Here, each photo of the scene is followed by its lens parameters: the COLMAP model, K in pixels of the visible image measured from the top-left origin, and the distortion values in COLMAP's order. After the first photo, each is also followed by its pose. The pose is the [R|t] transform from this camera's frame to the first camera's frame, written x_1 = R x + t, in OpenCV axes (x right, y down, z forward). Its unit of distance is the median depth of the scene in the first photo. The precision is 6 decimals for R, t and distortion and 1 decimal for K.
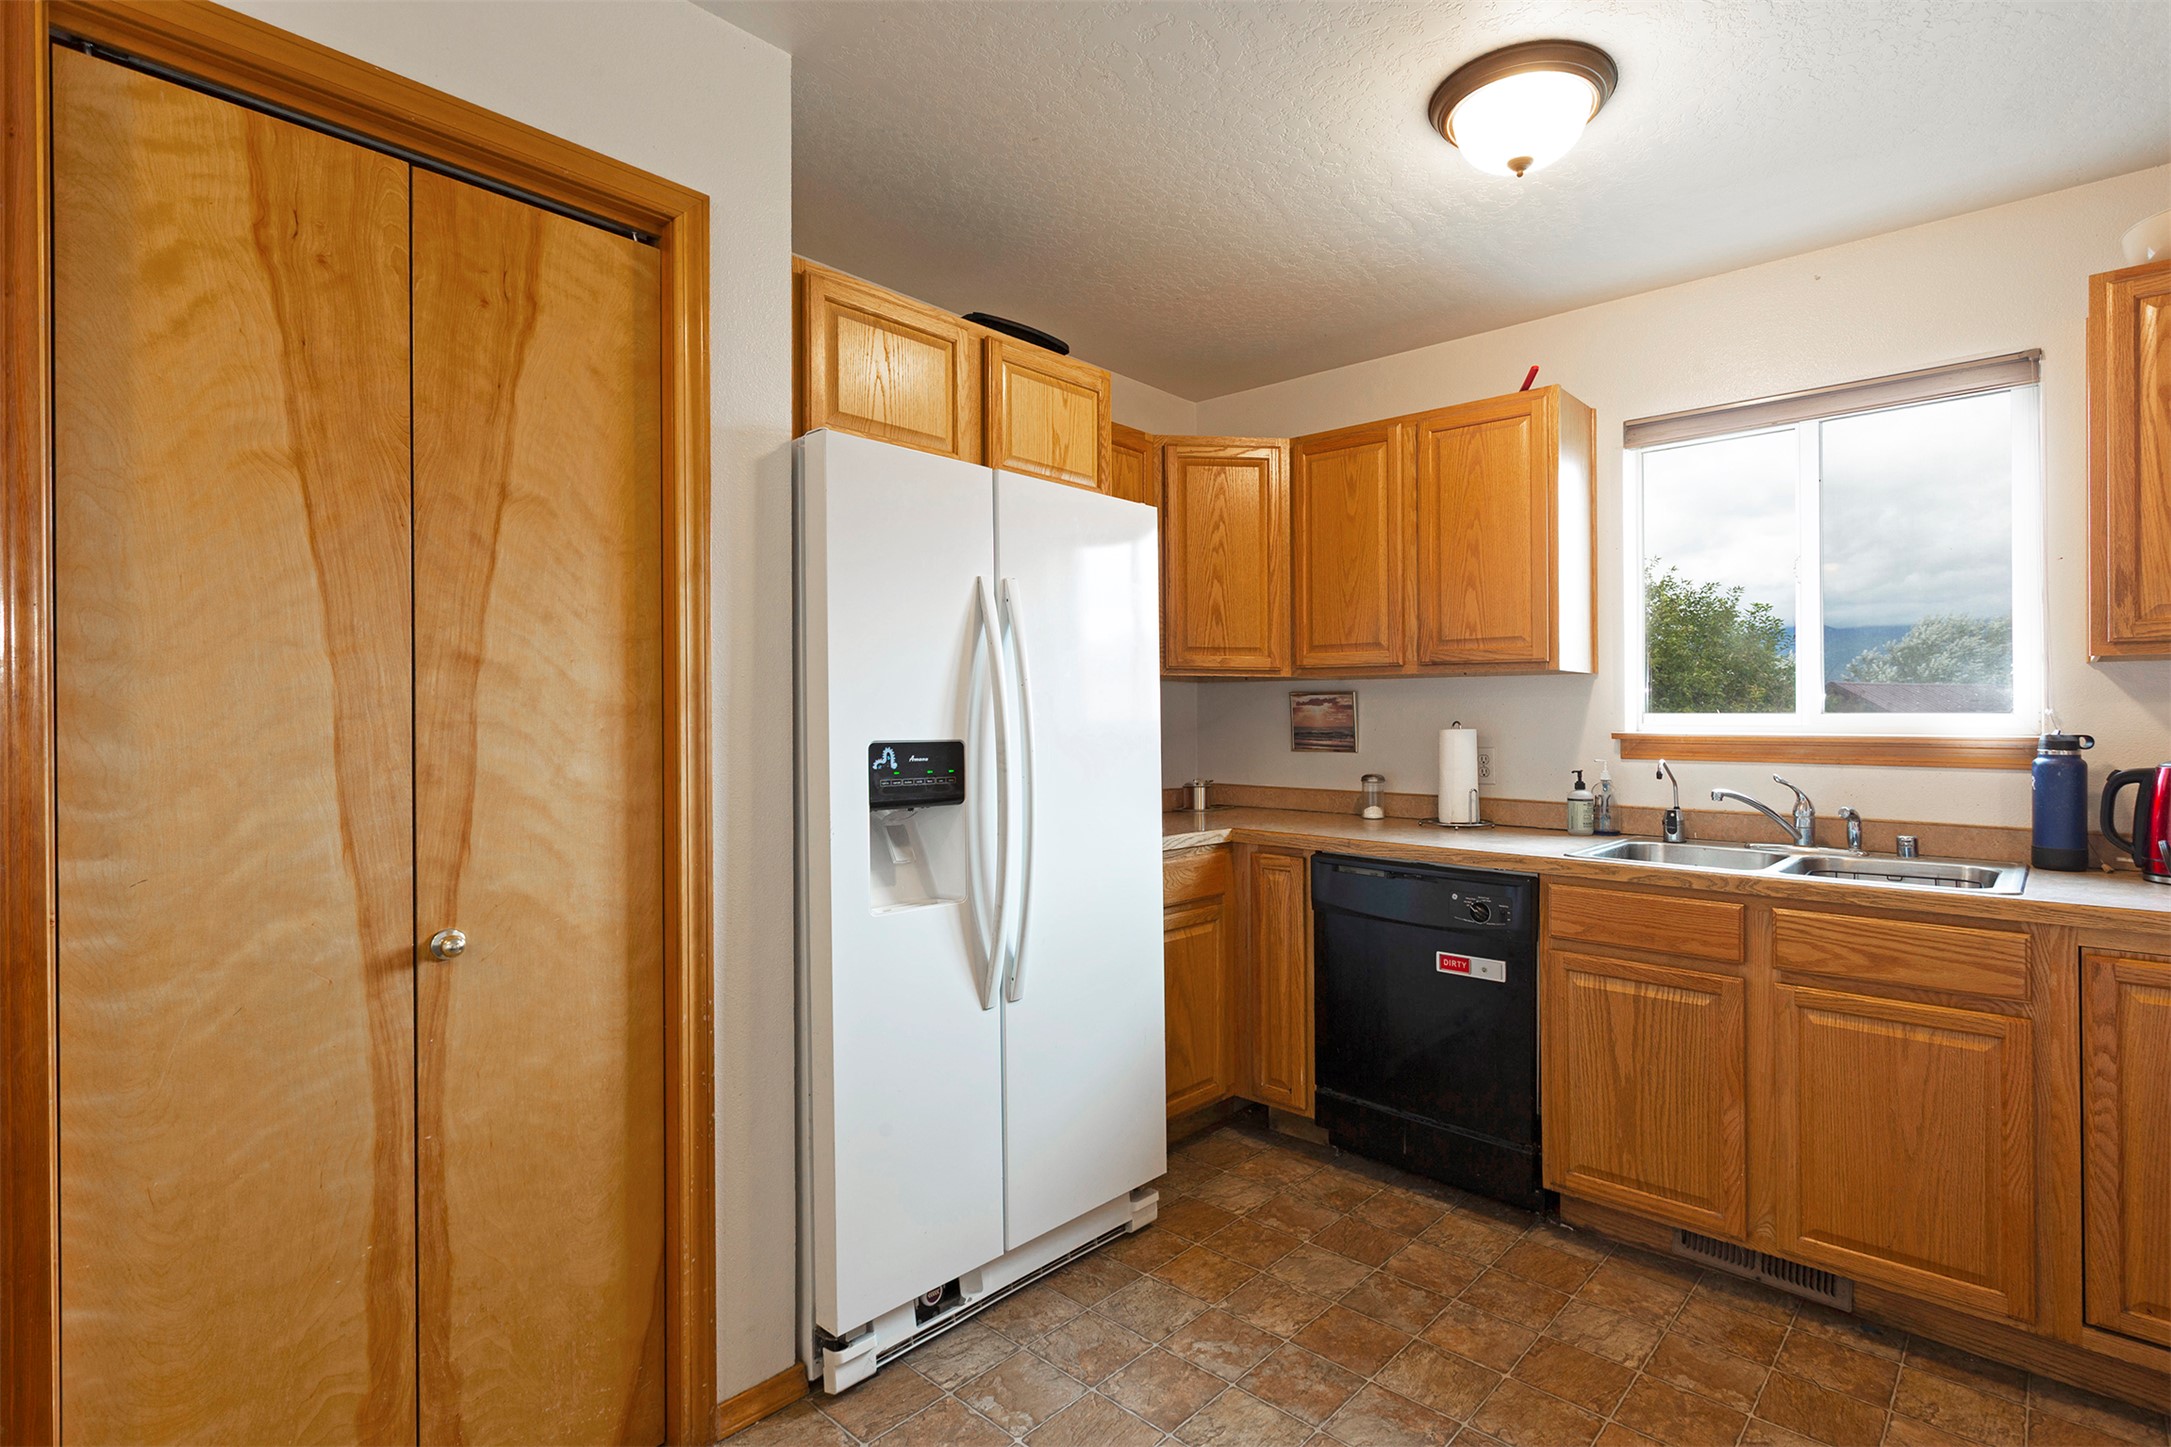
lens RADIAL K [[1045.4, 0, 1087.7], [0, 1045.4, 715.1], [0, 0, 1]] dist [-0.004690, 0.000099]
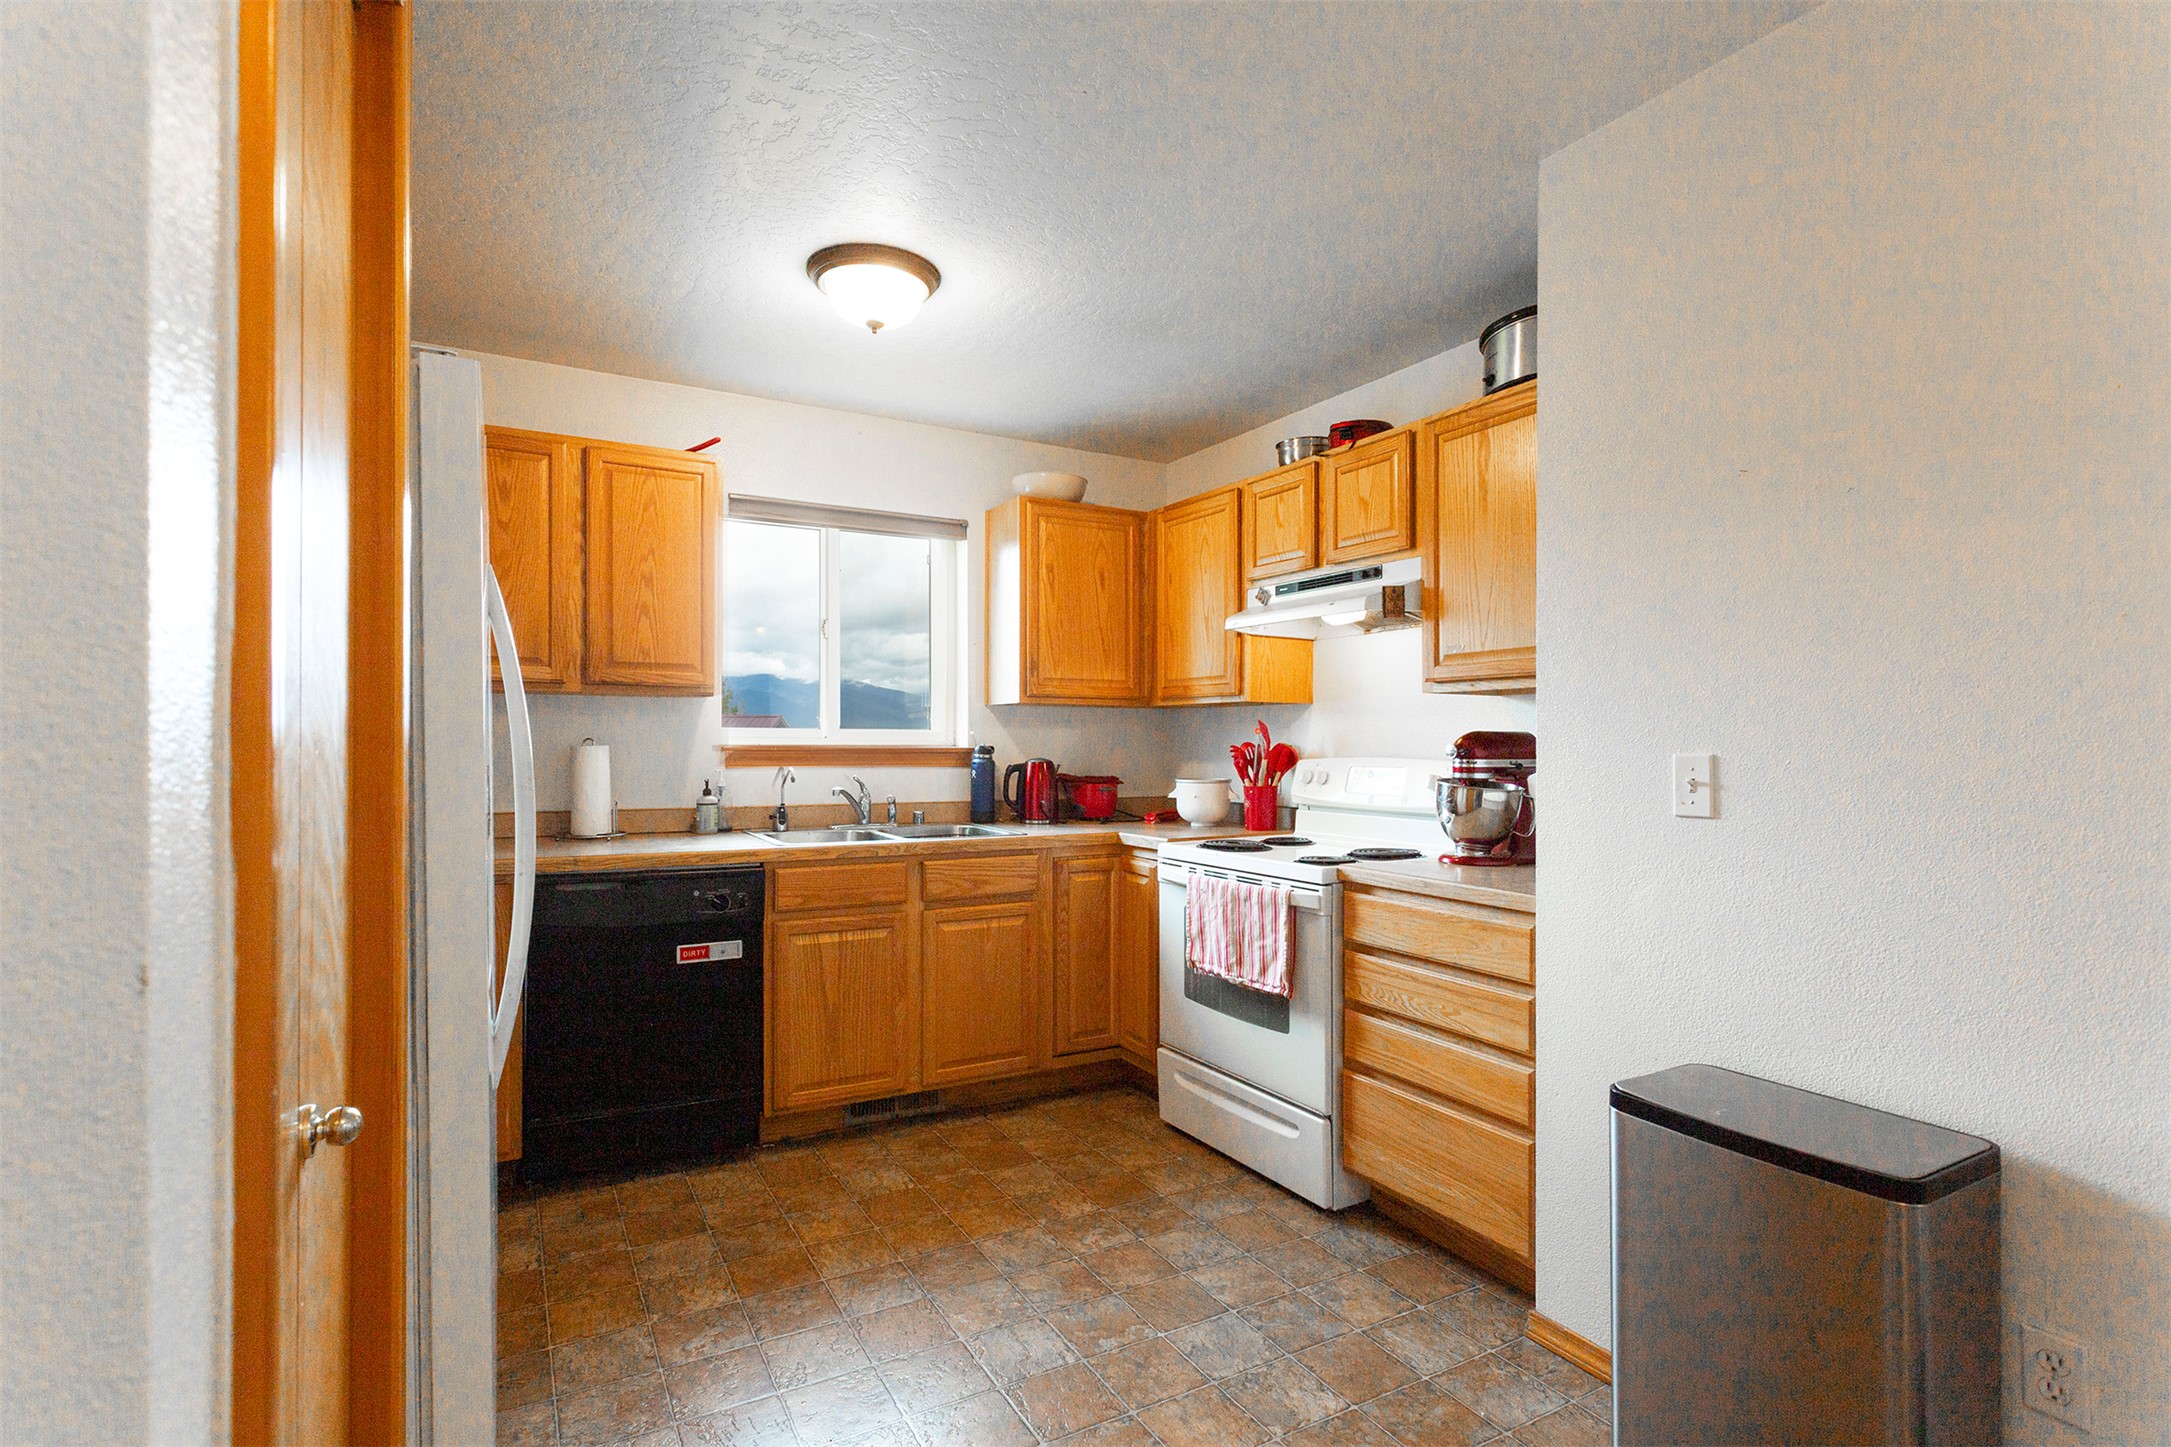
lens RADIAL K [[1063.1, 0, 1085.5], [0, 1063.1, 723.5], [0, 0, 1]] dist [0.001690, 0.000275]
pose [[0.309402, 0.010922, 0.950869, -0.672575], [-0.008094, 0.999928, -0.008851, -0.004470], [-0.950897, -0.004958, 0.309468, 0.265252]]
